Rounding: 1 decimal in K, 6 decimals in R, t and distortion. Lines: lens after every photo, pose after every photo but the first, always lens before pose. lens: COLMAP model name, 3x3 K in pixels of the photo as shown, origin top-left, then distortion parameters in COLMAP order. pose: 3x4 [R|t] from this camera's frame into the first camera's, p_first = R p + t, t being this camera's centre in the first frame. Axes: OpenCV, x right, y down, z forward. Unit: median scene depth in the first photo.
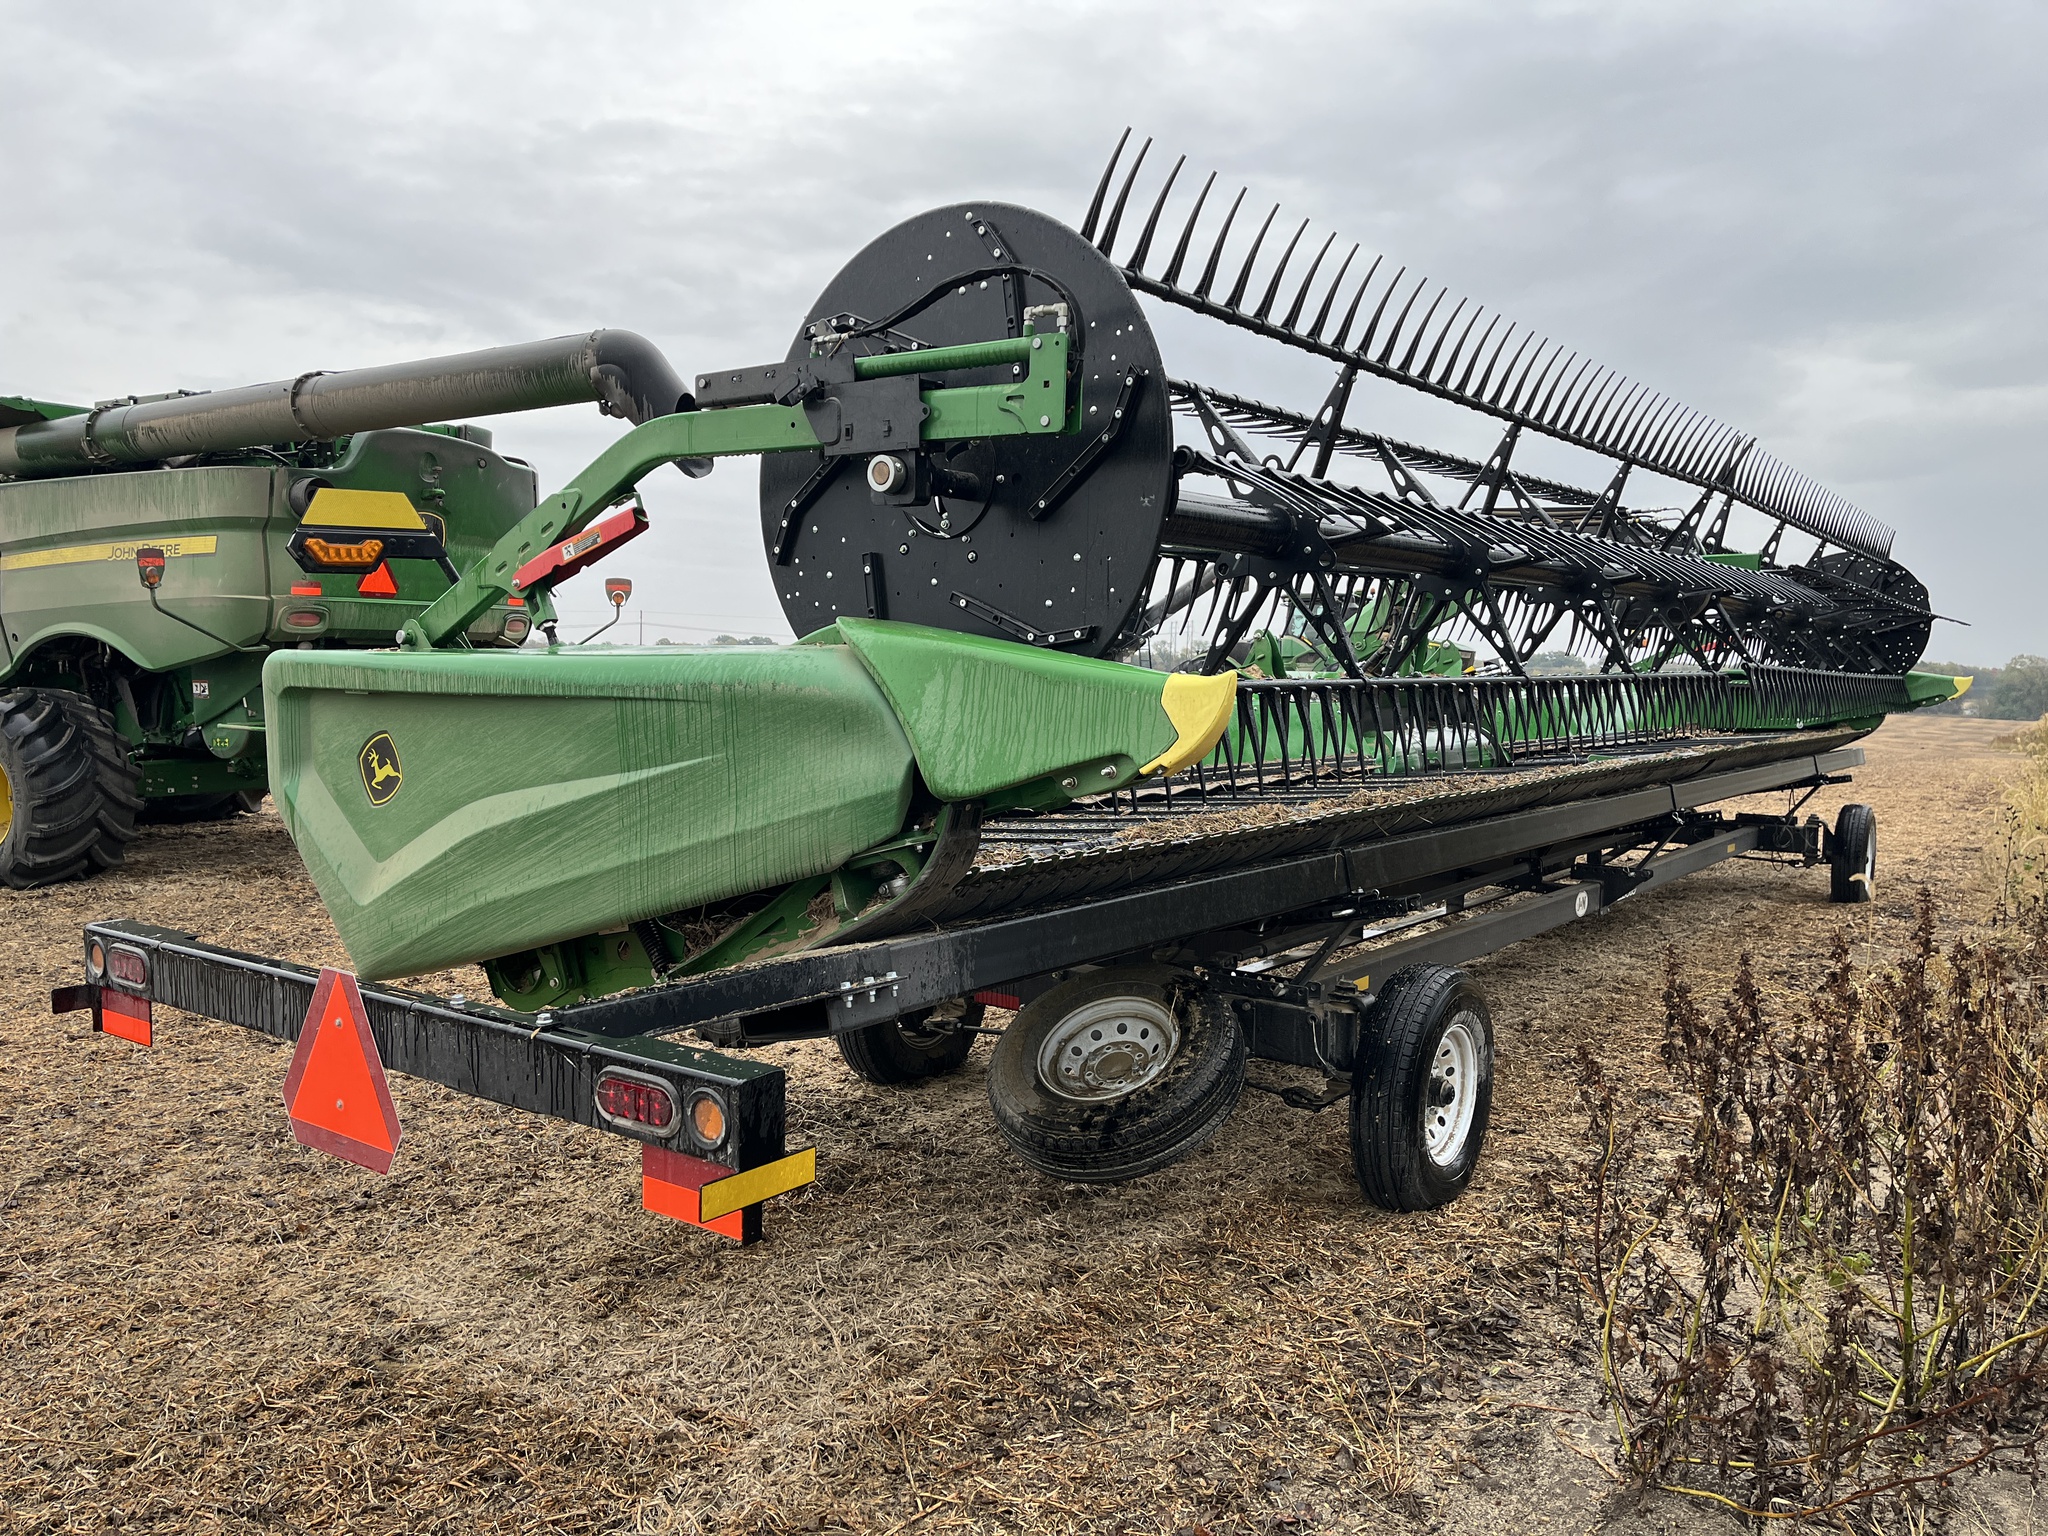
lens RADIAL K [[1535.0, 0, 1021.1], [0, 1535.0, 764.4], [0, 0, 1]] dist [0.035858, -0.030081]
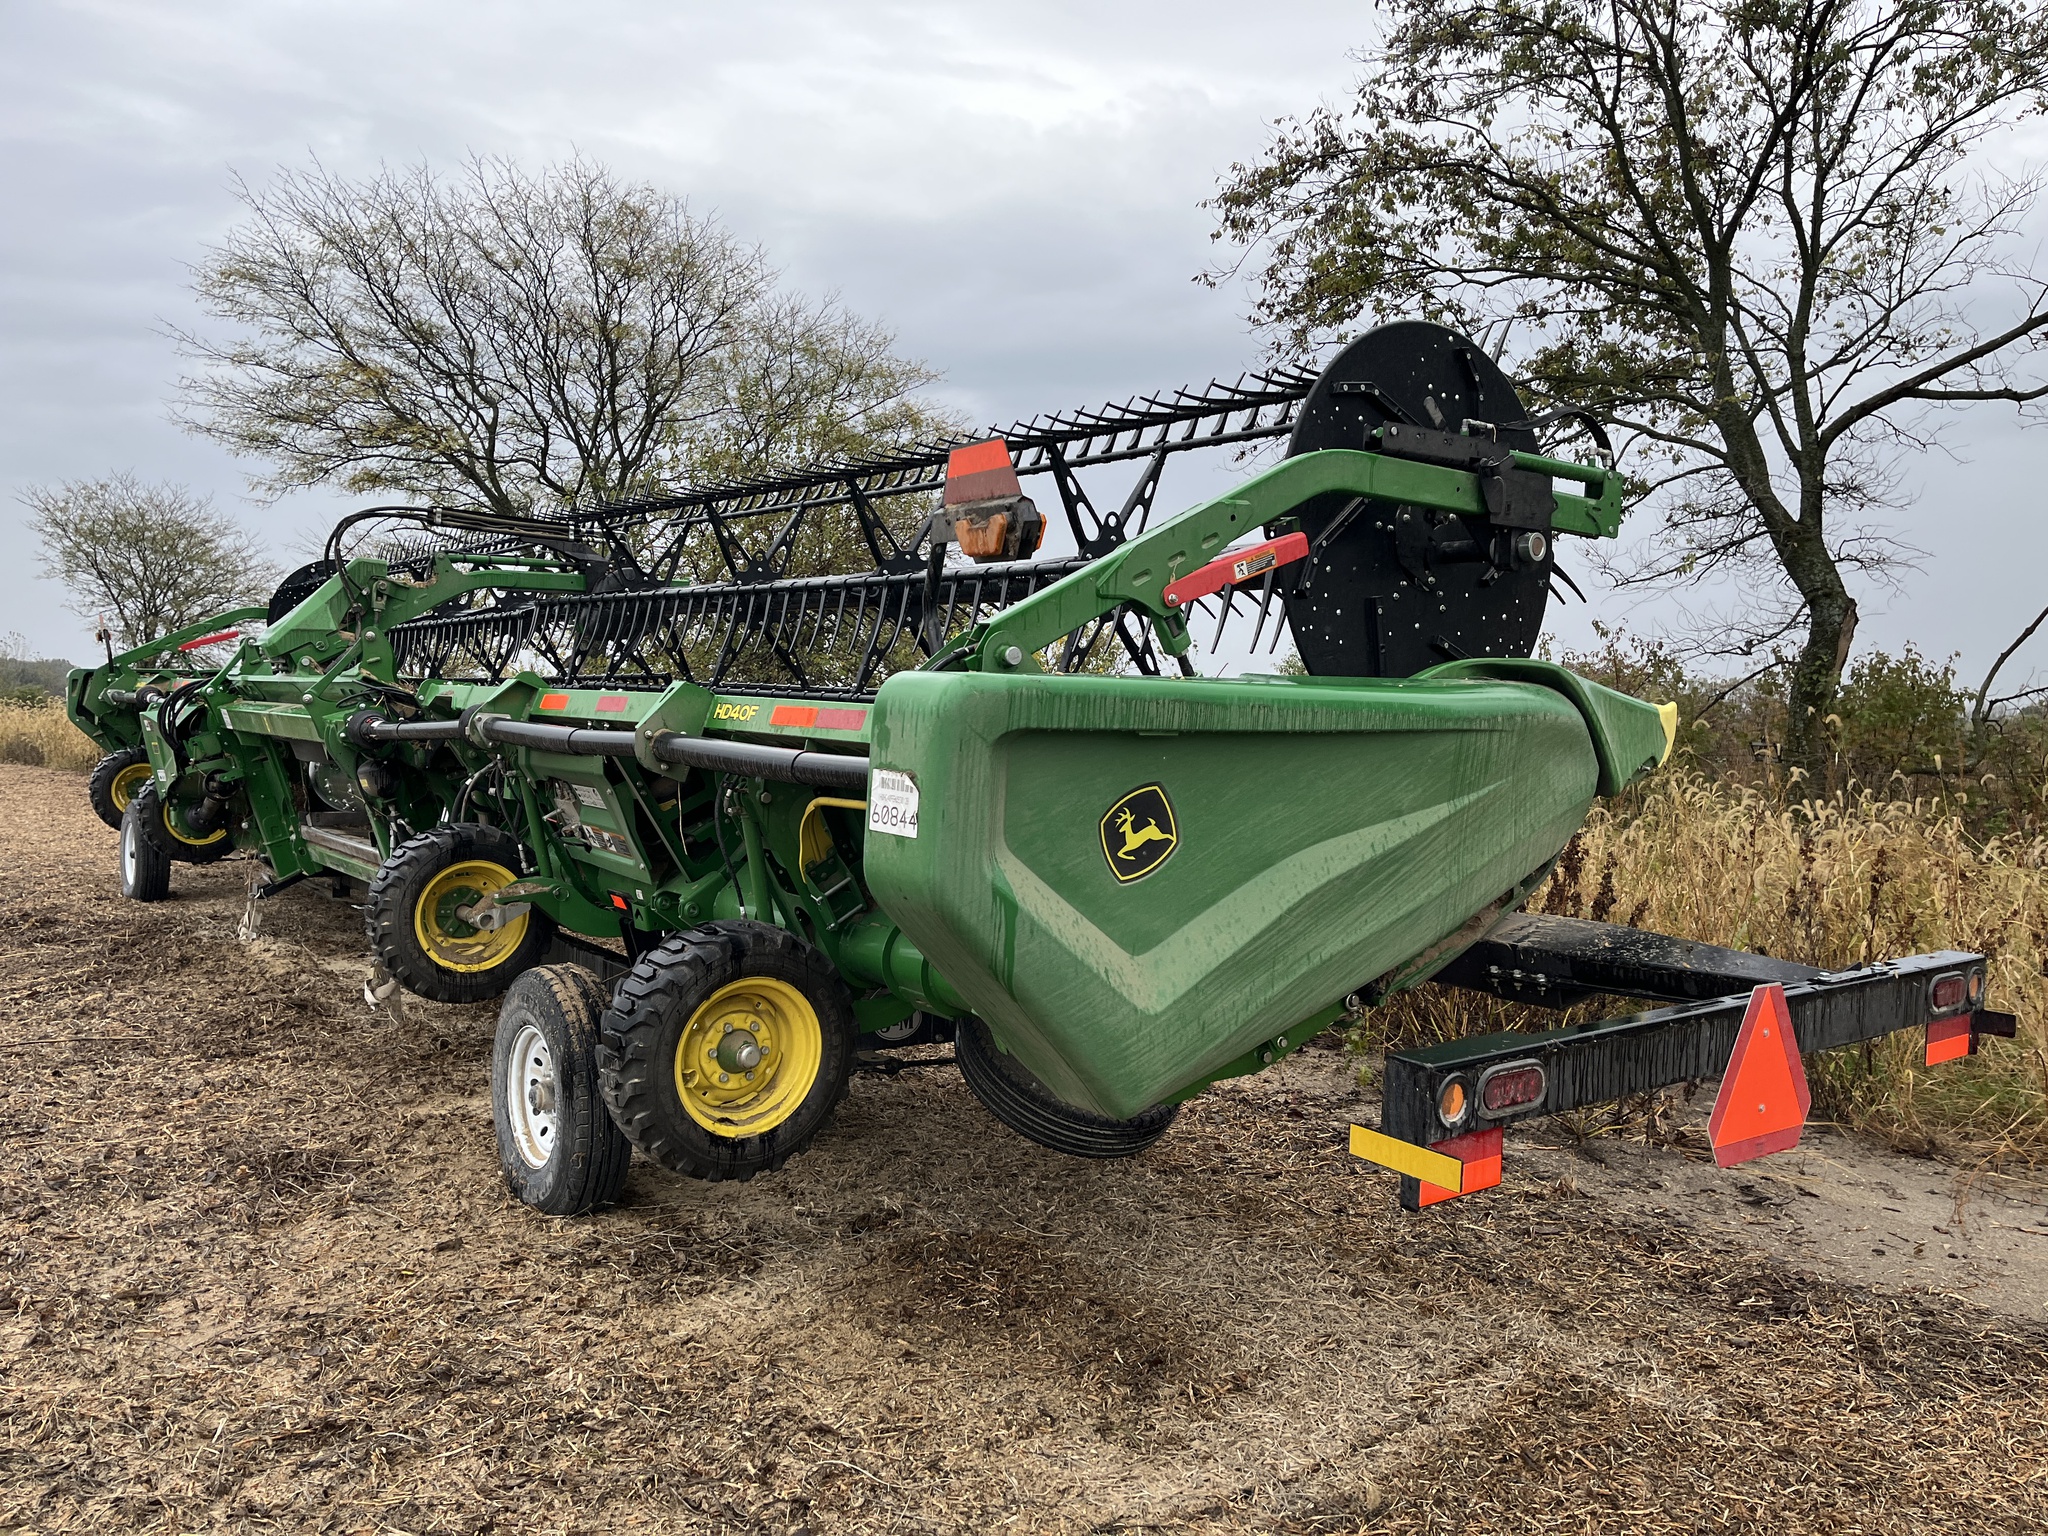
lens RADIAL K [[1460.6, 0, 1015.9], [0, 1460.6, 785.2], [0, 0, 1]] dist [0.032912, 0.003050]
pose [[0.300817, -0.071087, 0.951029, -1.328225], [0.036085, 0.997352, 0.063135, -0.081240], [-0.952999, 0.015326, 0.302586, 0.995788]]
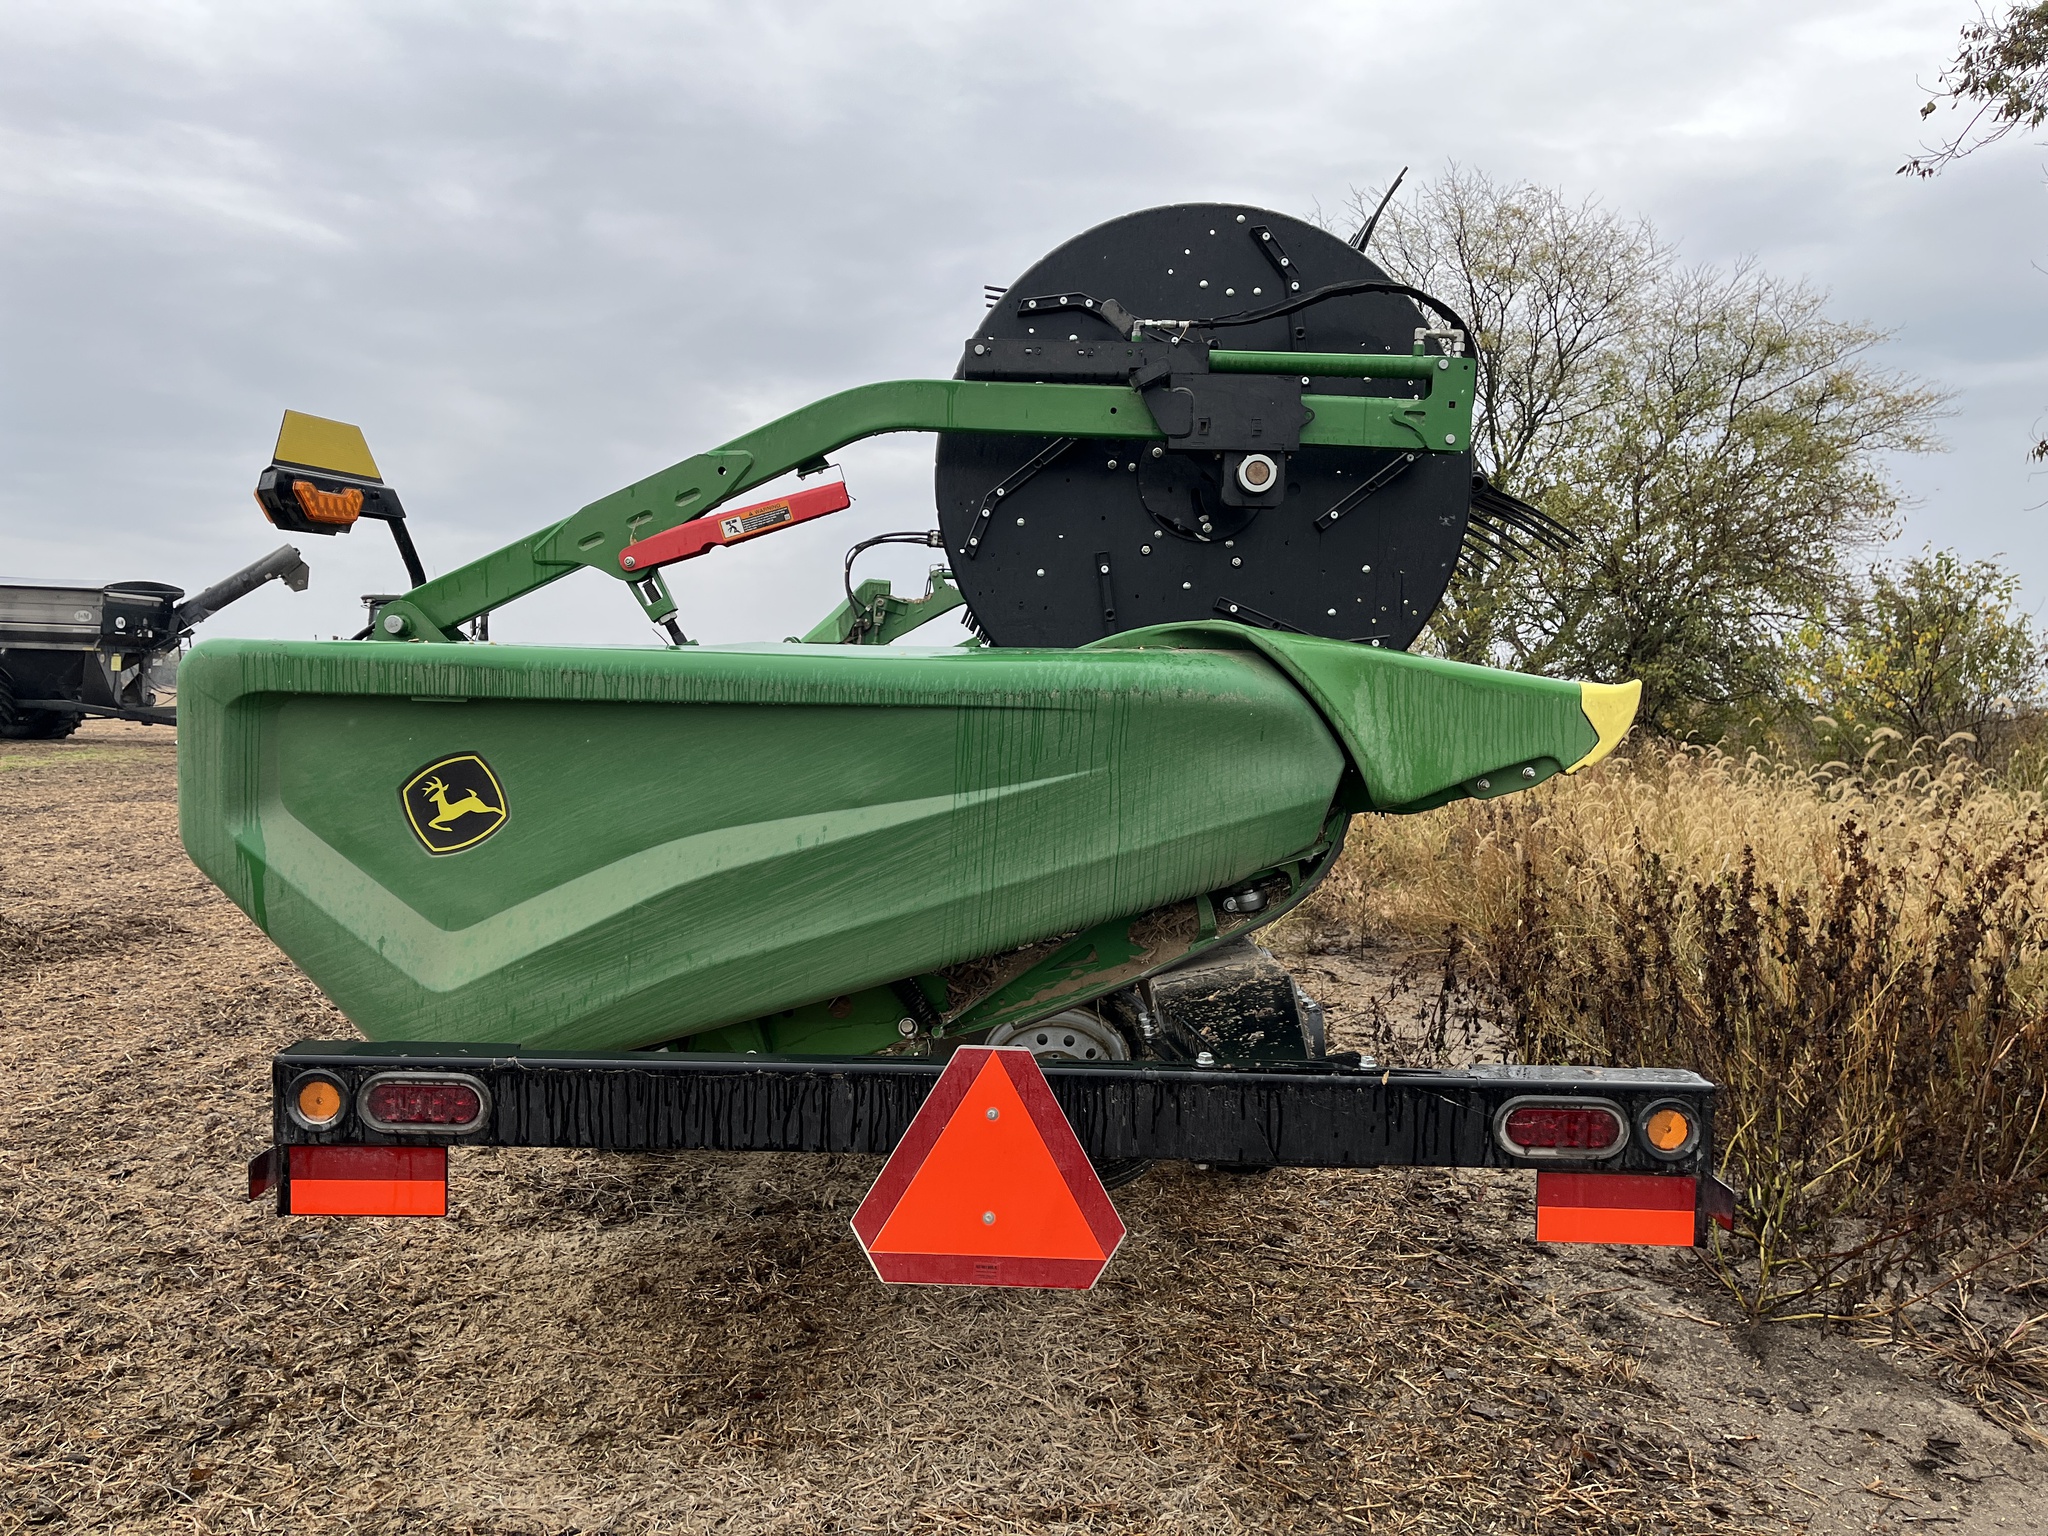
lens RADIAL K [[1535.0, 0, 1002.0], [0, 1535.0, 761.0], [0, 0, 1]] dist [0.035858, -0.030081]
pose [[0.807375, -0.023030, 0.589589, -0.756187], [0.027605, 0.999618, 0.001244, -0.013174], [-0.589393, 0.015271, 0.807702, 0.298742]]
